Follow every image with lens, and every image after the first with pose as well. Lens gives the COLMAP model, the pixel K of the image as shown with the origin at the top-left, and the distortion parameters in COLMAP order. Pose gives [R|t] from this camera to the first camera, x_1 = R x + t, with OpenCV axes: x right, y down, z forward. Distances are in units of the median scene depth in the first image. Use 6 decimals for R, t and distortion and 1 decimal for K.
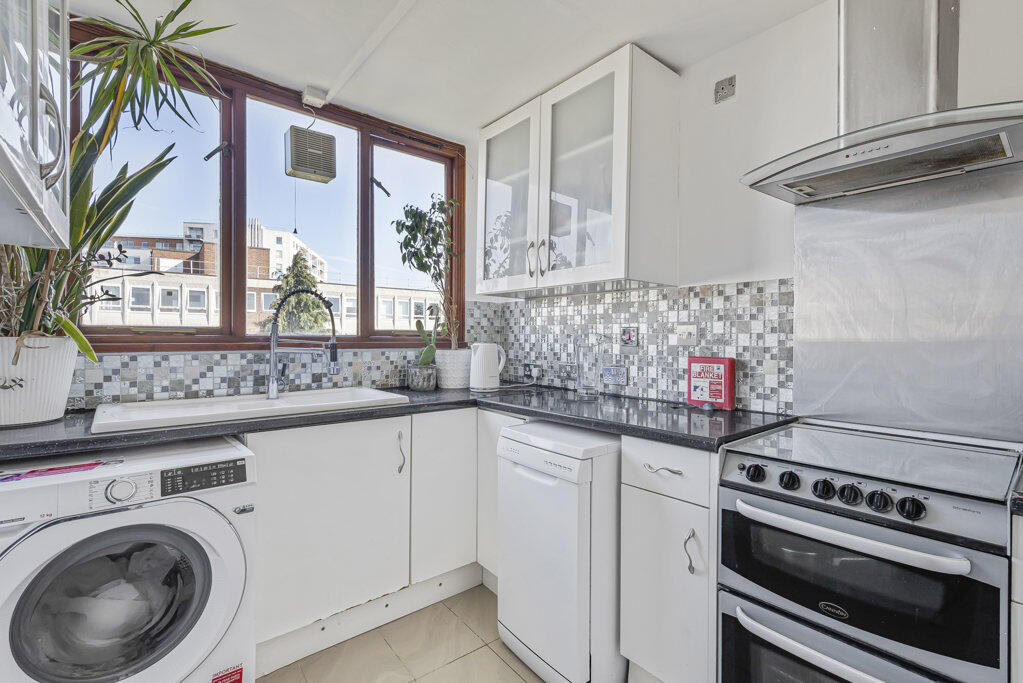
lens RADIAL K [[461.9, 0, 513.6], [0, 461.9, 340.7], [0, 0, 1]] dist [0.001736, -0.000022]
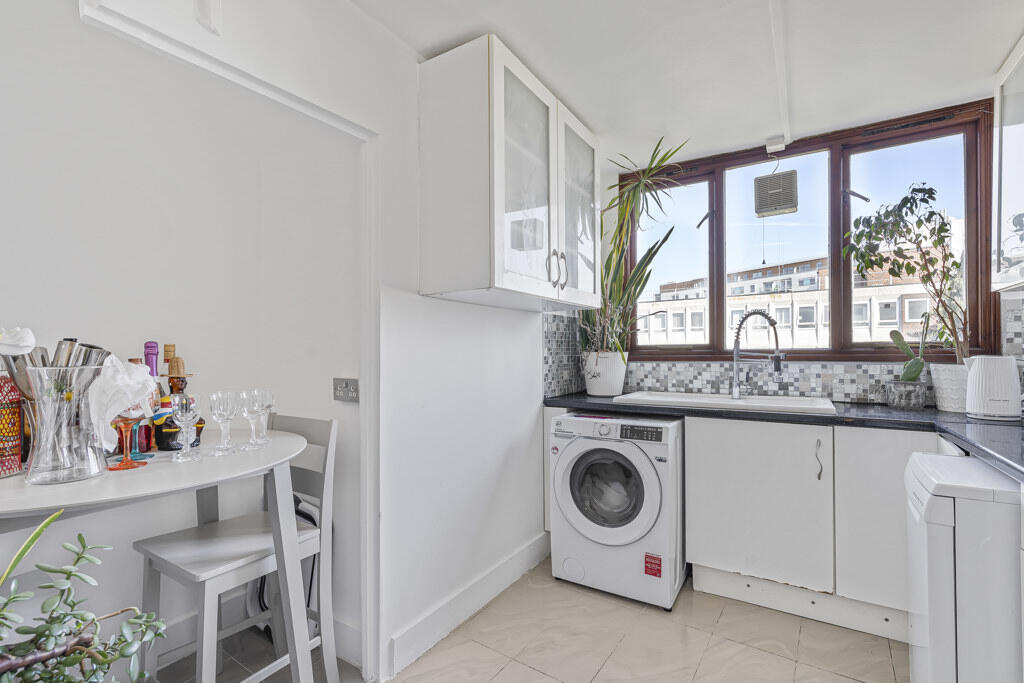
lens RADIAL K [[464.5, 0, 512.5], [0, 464.5, 350.4], [0, 0, 1]] dist [0.000818, 0.000238]
pose [[0.305168, -0.010466, -0.952241, 0.511265], [0.001012, 0.999943, -0.010666, 0.003801], [0.952298, 0.002291, 0.305161, 0.014014]]
